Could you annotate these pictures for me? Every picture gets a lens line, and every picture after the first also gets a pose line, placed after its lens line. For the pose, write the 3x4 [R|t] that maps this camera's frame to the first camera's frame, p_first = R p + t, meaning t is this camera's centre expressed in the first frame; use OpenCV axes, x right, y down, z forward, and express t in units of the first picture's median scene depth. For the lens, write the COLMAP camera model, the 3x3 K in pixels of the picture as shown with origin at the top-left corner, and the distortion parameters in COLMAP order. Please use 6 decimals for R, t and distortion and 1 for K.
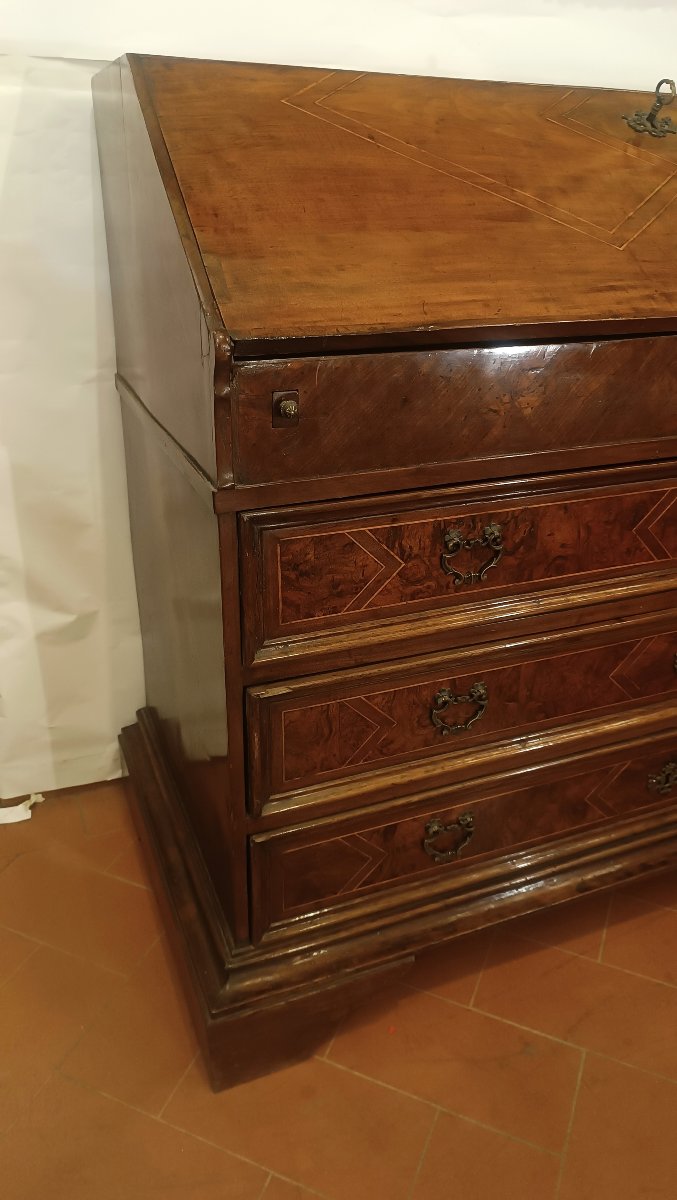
lens RADIAL K [[861.6, 0, 330.7], [0, 861.6, 594.5], [0, 0, 1]] dist [0.026337, -0.021968]
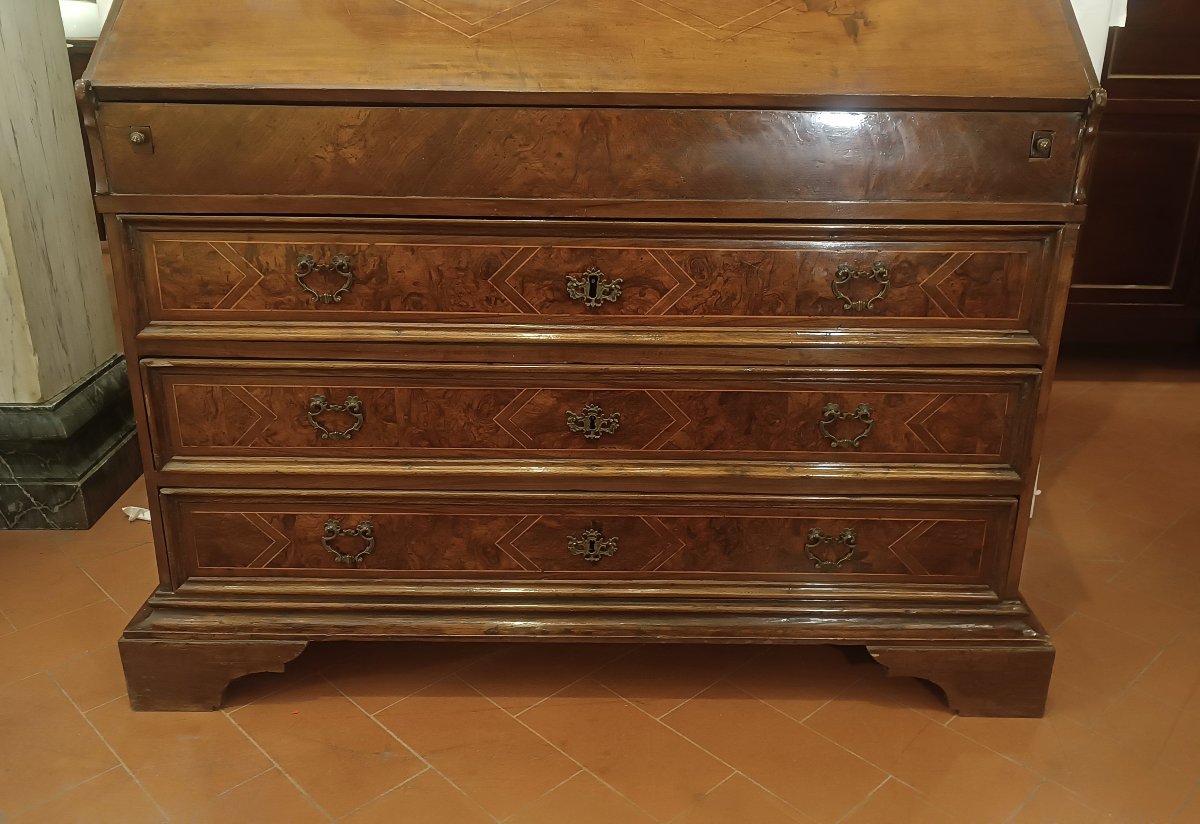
lens RADIAL K [[1032.3, 0, 602.2], [0, 1032.3, 413.3], [0, 0, 1]] dist [0.051693, -0.049067]
pose [[0.928300, 0.124260, -0.350453, 1.031848], [-0.157027, 0.985348, -0.066566, 0.173022], [0.337047, 0.116824, 0.934212, -0.212397]]
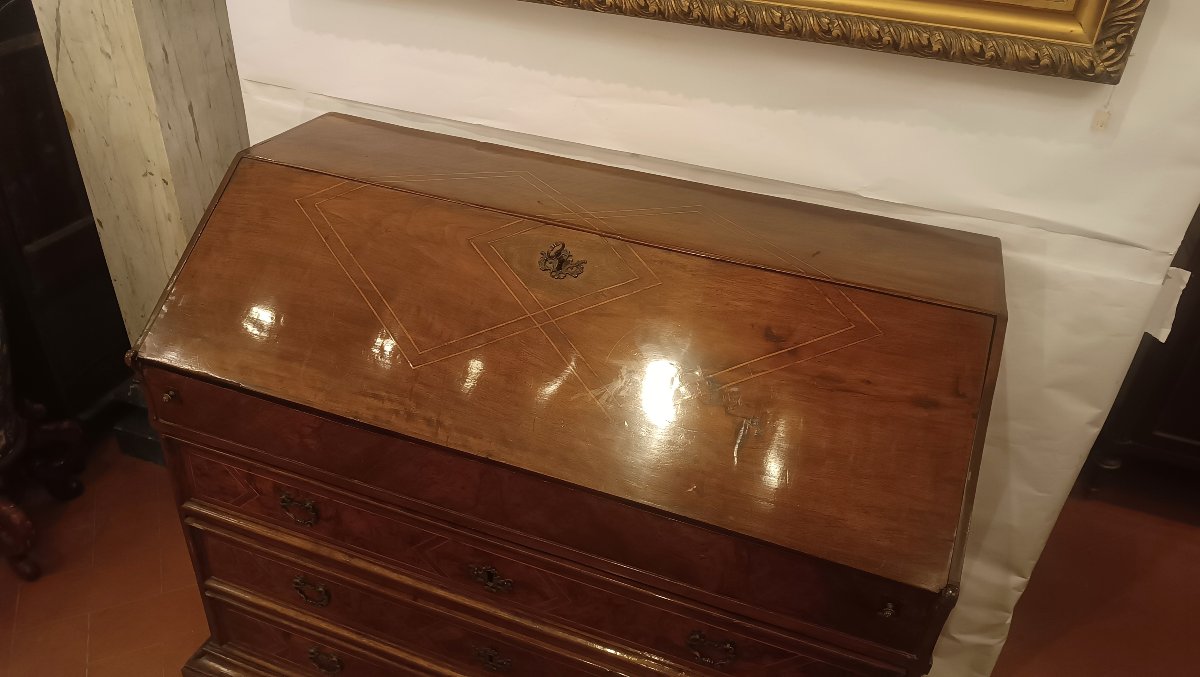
lens RADIAL K [[861.6, 0, 589.8], [0, 861.6, 328.6], [0, 0, 1]] dist [0.026337, -0.021968]
pose [[0.740960, 0.376148, -0.556319, 1.247971], [-0.326208, 0.925712, 0.191434, -0.786695], [0.586998, 0.039631, 0.808618, 0.035610]]
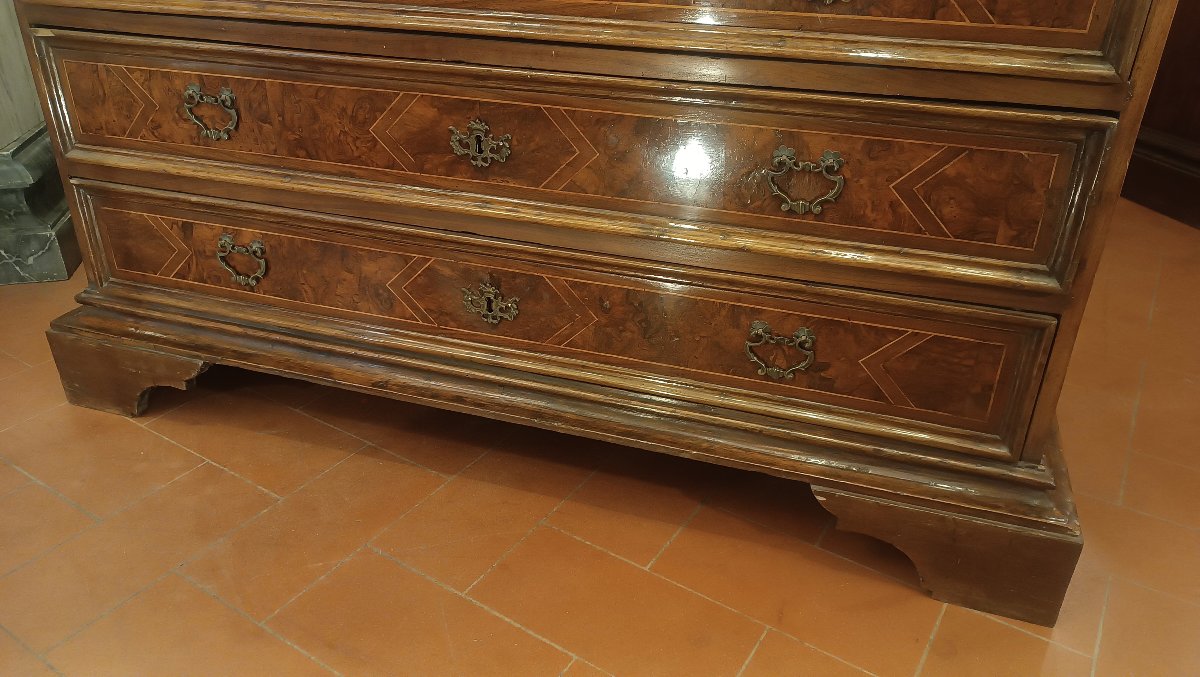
lens RADIAL K [[861.6, 0, 607.8], [0, 861.6, 339.0], [0, 0, 1]] dist [0.026337, -0.021968]
pose [[0.760927, 0.291239, -0.579802, 1.248644], [-0.286218, 0.952625, 0.102881, 0.157213], [0.582296, 0.087665, 0.808236, 0.483813]]
